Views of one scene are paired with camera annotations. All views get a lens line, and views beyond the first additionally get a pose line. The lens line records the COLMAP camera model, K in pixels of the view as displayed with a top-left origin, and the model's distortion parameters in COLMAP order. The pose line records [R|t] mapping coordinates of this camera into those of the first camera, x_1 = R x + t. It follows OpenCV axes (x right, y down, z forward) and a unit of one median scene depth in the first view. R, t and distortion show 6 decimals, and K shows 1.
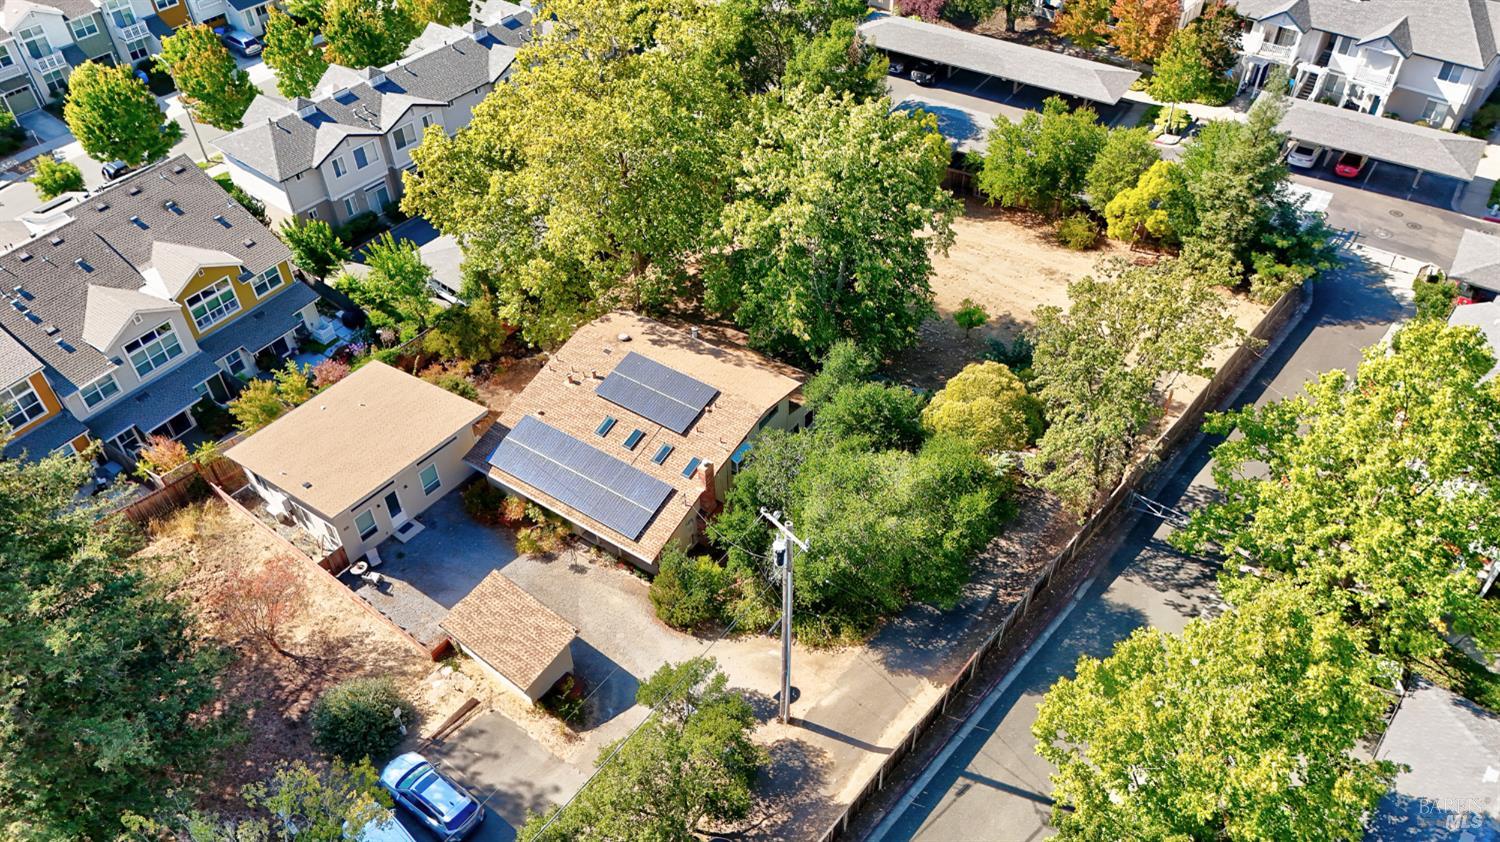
lens RADIAL K [[1116.4, 0, 747.5], [0, 1116.4, 418.1], [0, 0, 1]] dist [0.051246, -0.011252]
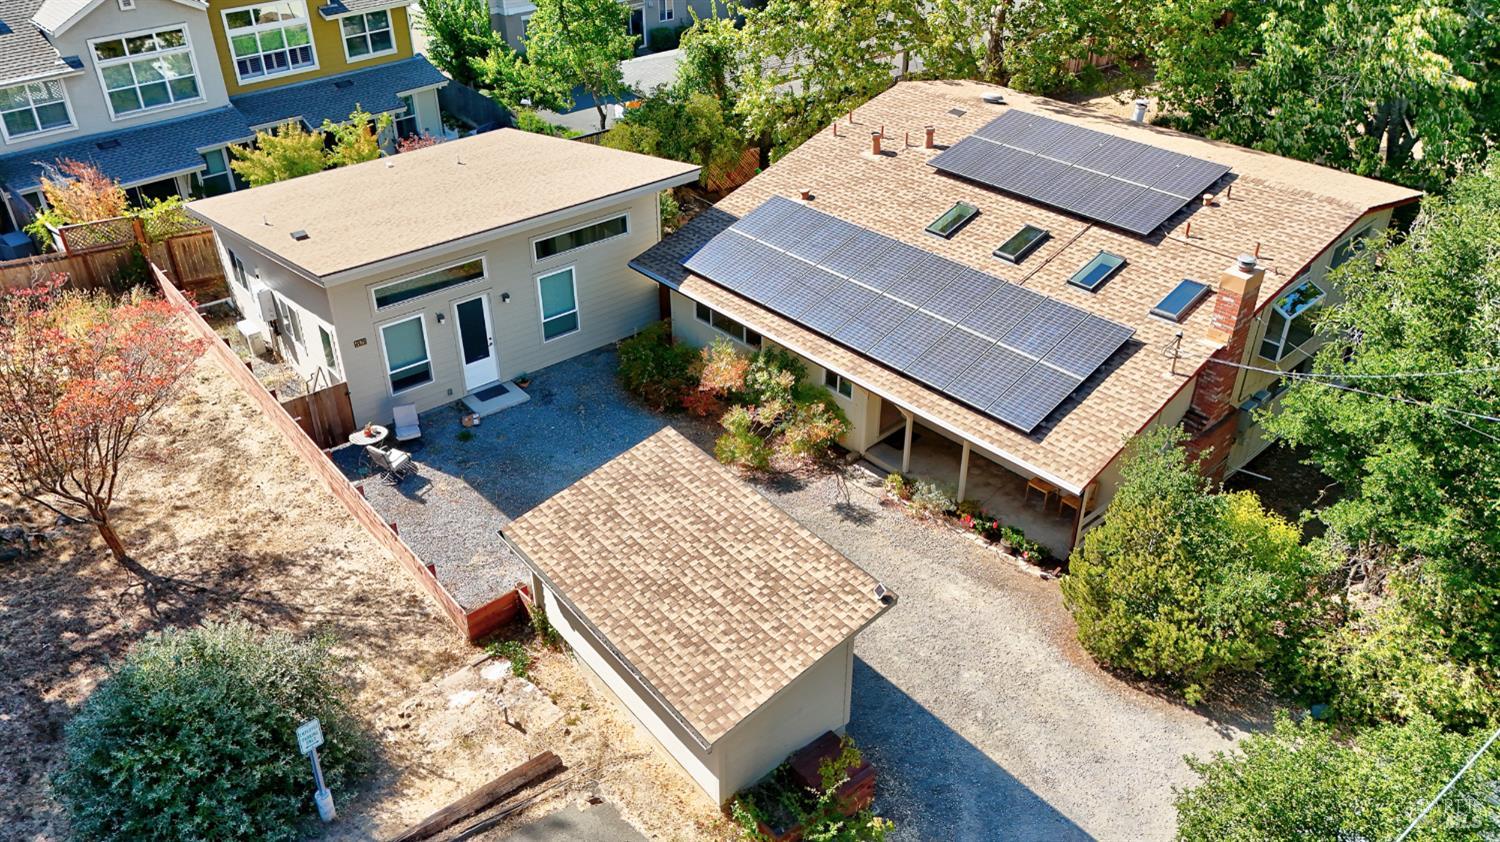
lens RADIAL K [[1116.4, 0, 715.9], [0, 1116.4, 428.5], [0, 0, 1]] dist [0.051246, -0.011252]
pose [[0.973747, 0.136437, -0.182212, -0.128028], [-0.163351, 0.976308, -0.141911, 0.168424], [0.158533, 0.167950, 0.972964, 0.576367]]
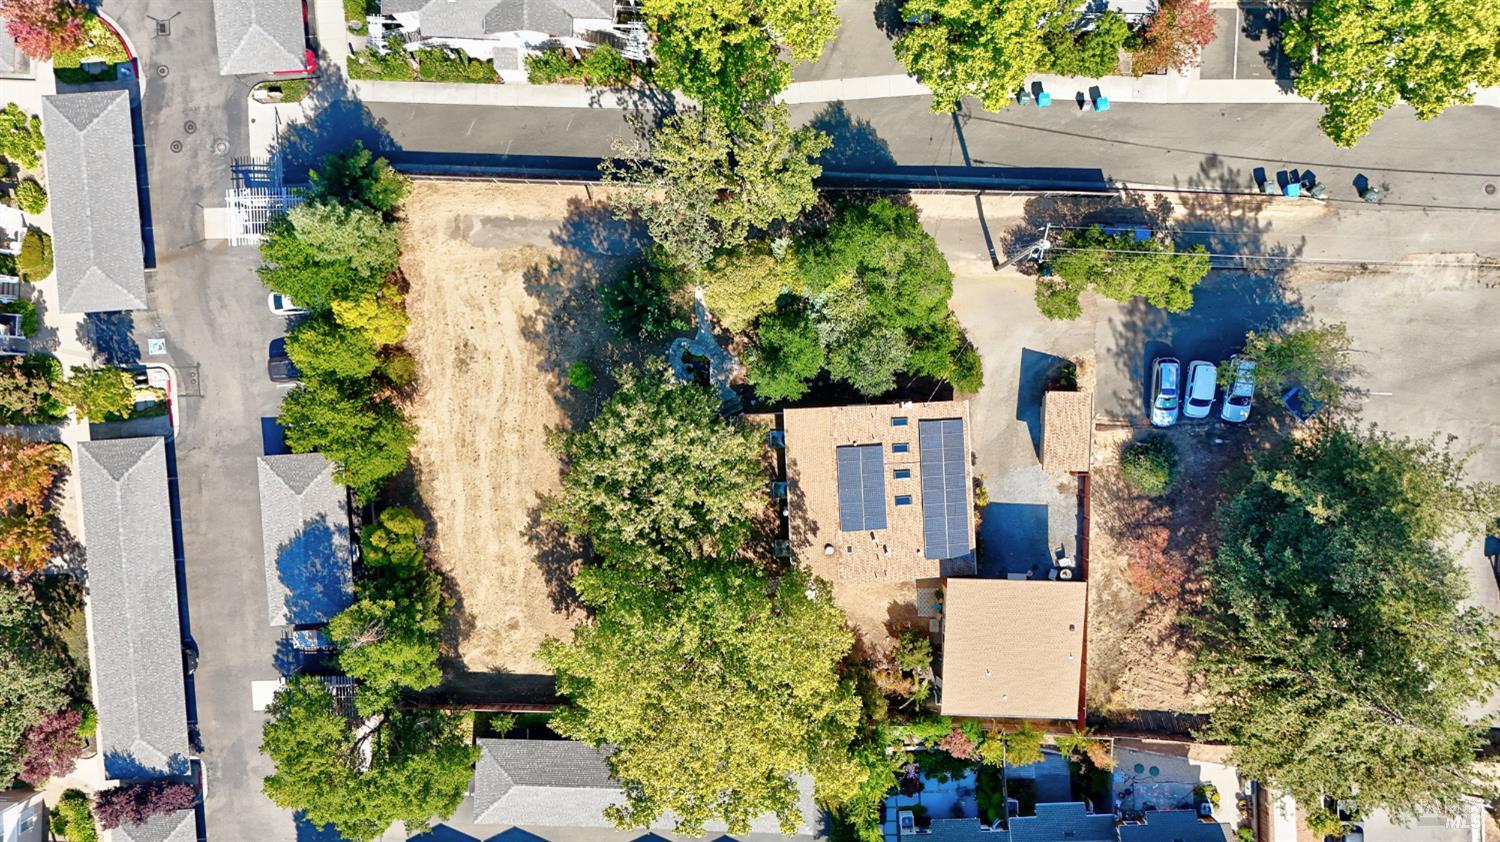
lens RADIAL K [[1116.4, 0, 724.2], [0, 1116.4, 407.9], [0, 0, 1]] dist [0.051246, -0.011252]
pose [[-0.608283, -0.793519, 0.017860, 0.071960], [0.561488, -0.414294, 0.716304, -1.055775], [-0.561002, 0.445744, 0.697559, 0.126742]]
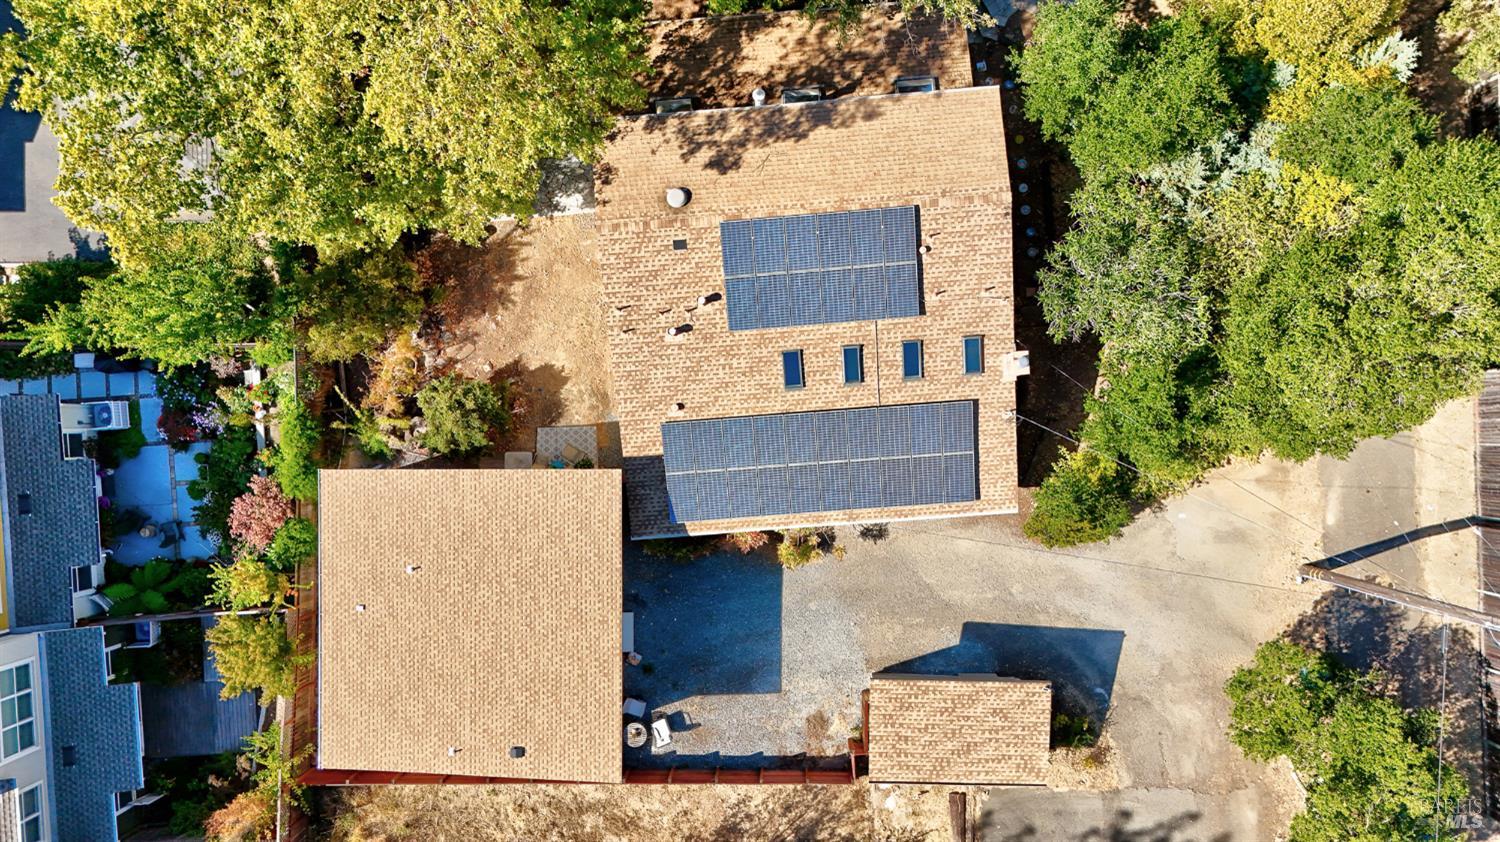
lens RADIAL K [[1116.4, 0, 743.5], [0, 1116.4, 415.4], [0, 0, 1]] dist [0.051246, -0.011252]
pose [[0.775256, -0.631514, -0.012956, -0.157133], [0.441806, 0.527480, 0.725653, -0.433019], [-0.451426, -0.568292, 0.687938, 0.593799]]
